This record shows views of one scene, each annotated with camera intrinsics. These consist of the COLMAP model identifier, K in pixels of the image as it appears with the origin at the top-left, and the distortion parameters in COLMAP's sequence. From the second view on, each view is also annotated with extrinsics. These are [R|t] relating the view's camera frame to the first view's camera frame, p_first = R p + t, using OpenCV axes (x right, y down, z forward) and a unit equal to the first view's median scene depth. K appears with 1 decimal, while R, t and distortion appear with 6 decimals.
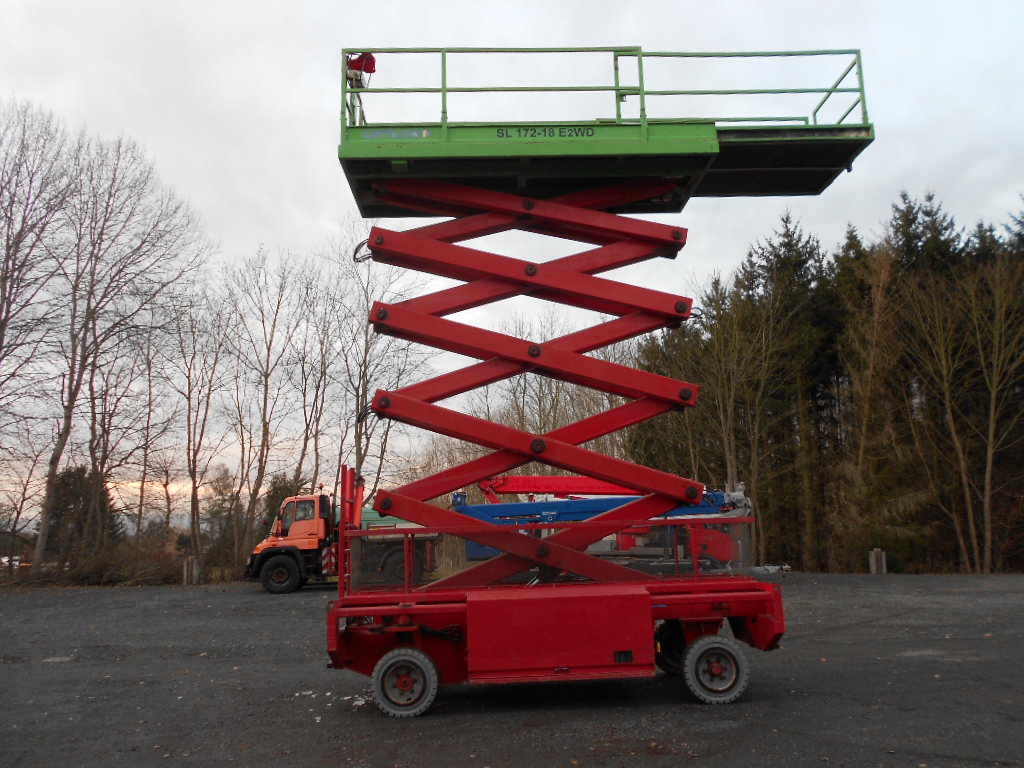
lens RADIAL K [[795.0, 0, 475.5], [0, 795.0, 385.6], [0, 0, 1]] dist [-0.005930, 0.003200]
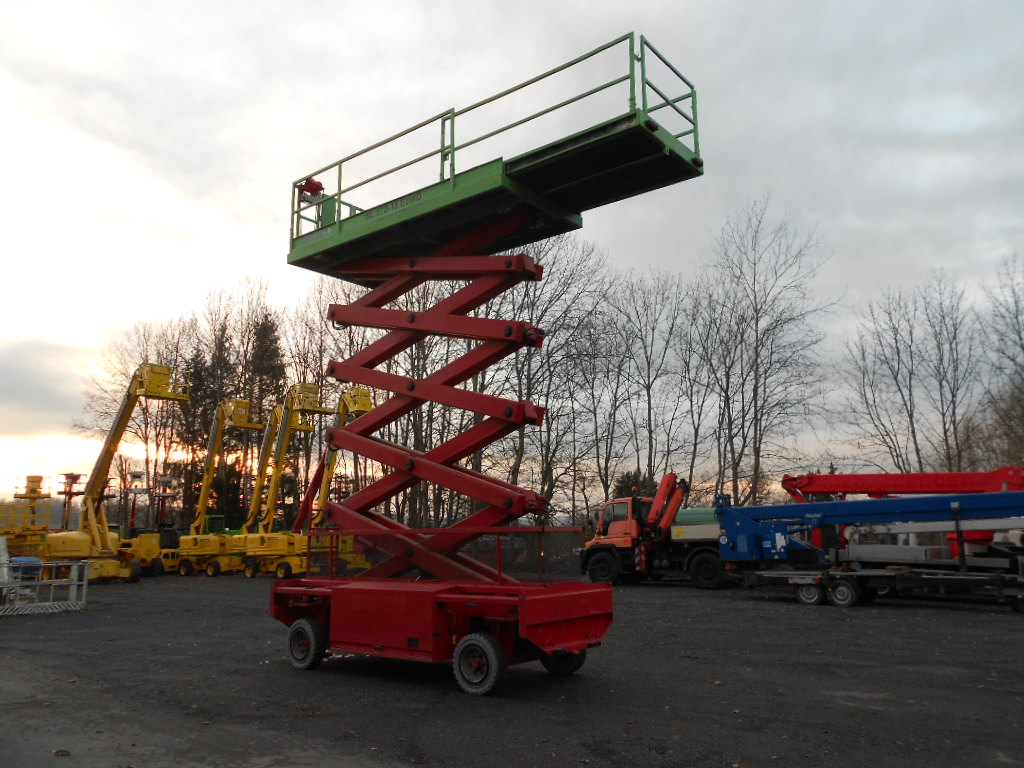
lens RADIAL K [[782.8, 0, 512.0], [0, 782.8, 384.0], [0, 0, 1]] dist [-0.010212, -0.000703]
pose [[0.760726, -0.103596, -0.640752, 0.286276], [0.103032, 0.993938, -0.038375, 0.004635], [0.640843, -0.036825, 0.766788, 0.056658]]
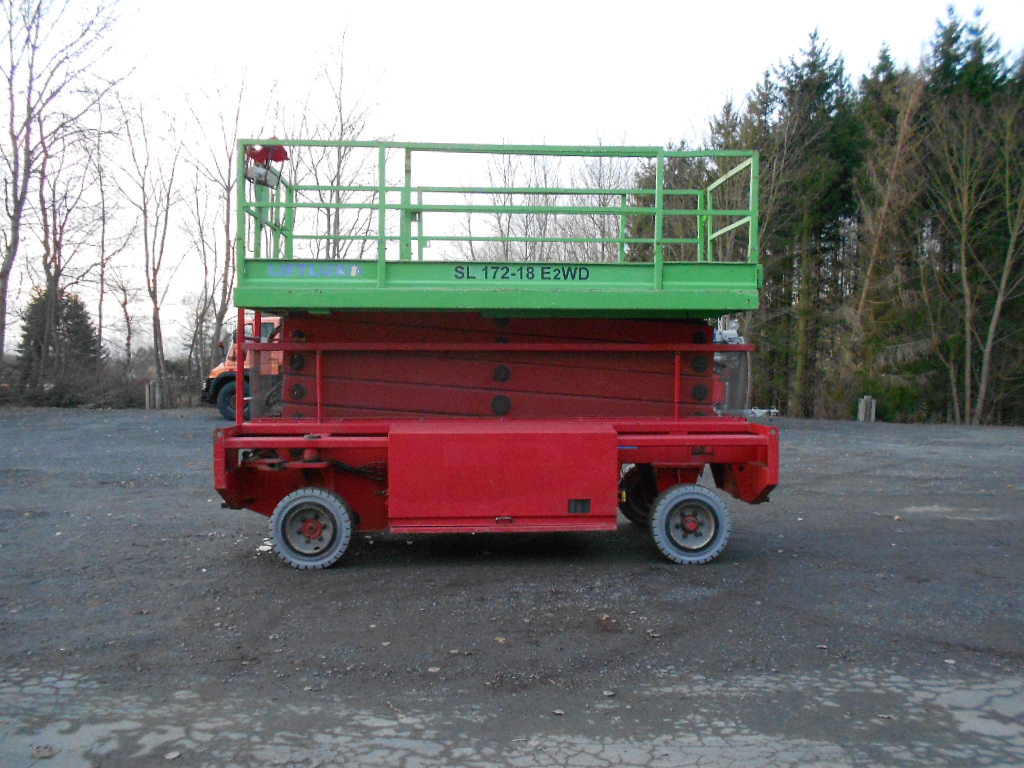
lens RADIAL K [[795.0, 0, 475.5], [0, 795.0, 385.6], [0, 0, 1]] dist [-0.005930, 0.003200]
pose [[0.999371, 0.033166, 0.012576, 0.017037], [-0.035017, 0.979000, 0.200830, 0.015578], [-0.005651, -0.201144, 0.979545, 0.059377]]
